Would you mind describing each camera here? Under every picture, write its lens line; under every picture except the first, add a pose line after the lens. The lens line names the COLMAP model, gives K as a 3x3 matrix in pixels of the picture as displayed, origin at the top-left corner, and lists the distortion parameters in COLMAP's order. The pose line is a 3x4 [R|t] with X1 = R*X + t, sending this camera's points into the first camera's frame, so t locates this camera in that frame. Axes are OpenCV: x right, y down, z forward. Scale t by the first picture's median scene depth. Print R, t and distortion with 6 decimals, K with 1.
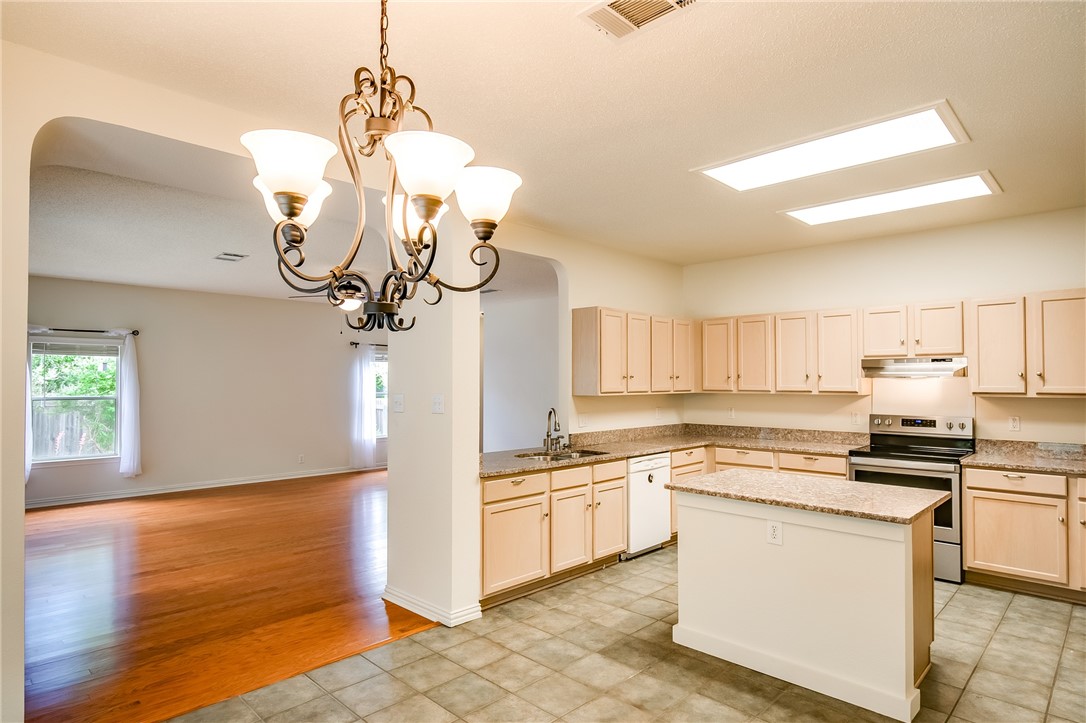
lens RADIAL K [[604.2, 0, 541.7], [0, 604.2, 365.7], [0, 0, 1]] dist [-0.027955, 0.012178]
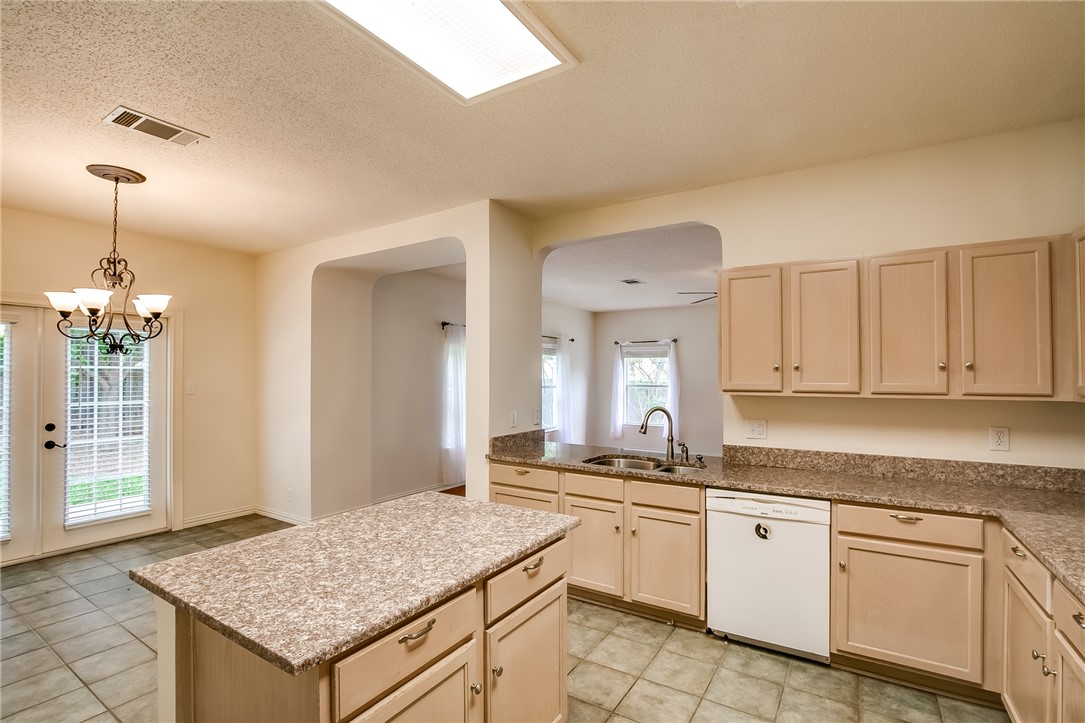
lens RADIAL K [[503.1, 0, 541.1], [0, 503.1, 366.0], [0, 0, 1]] dist [-0.027699, 0.000114]
pose [[0.207298, -0.015835, -0.978150, 0.676634], [0.022729, 0.999677, -0.011366, 0.018683], [0.978014, -0.019876, 0.207591, 0.716729]]
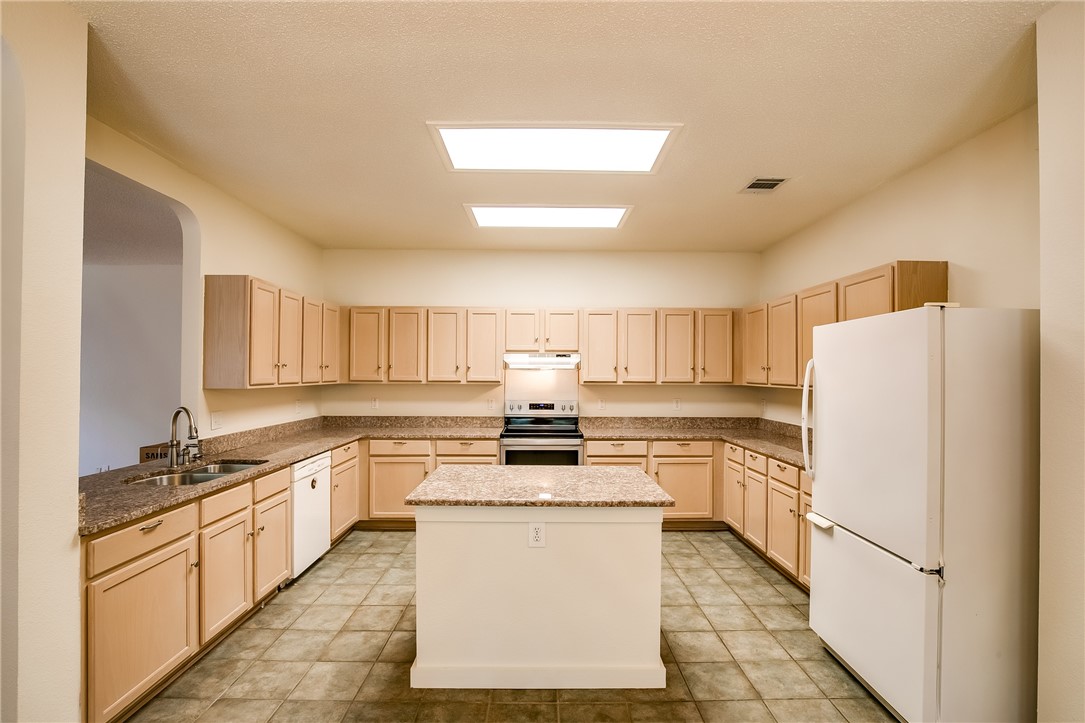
lens RADIAL K [[499.0, 0, 544.2], [0, 499.0, 367.8], [0, 0, 1]] dist [-0.033502, 0.006163]
pose [[0.705008, 0.011168, 0.709111, -0.095645], [-0.022986, 0.999711, 0.007108, 0.009329], [-0.708827, -0.021311, 0.705061, 0.289079]]
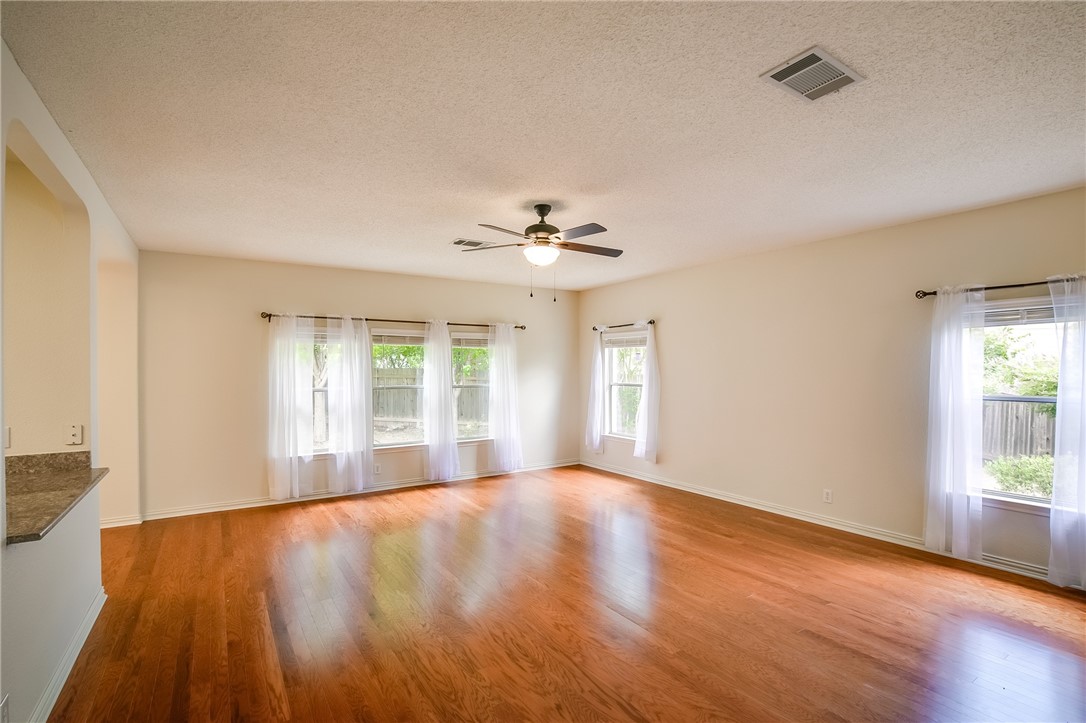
lens RADIAL K [[503.0, 0, 543.8], [0, 503.0, 367.1], [0, 0, 1]] dist [-0.028467, 0.000437]
pose [[-0.210639, 0.001696, -0.977562, 0.313877], [0.031299, 0.999498, -0.005010, 0.031237], [0.977063, -0.031652, -0.210586, 1.623575]]
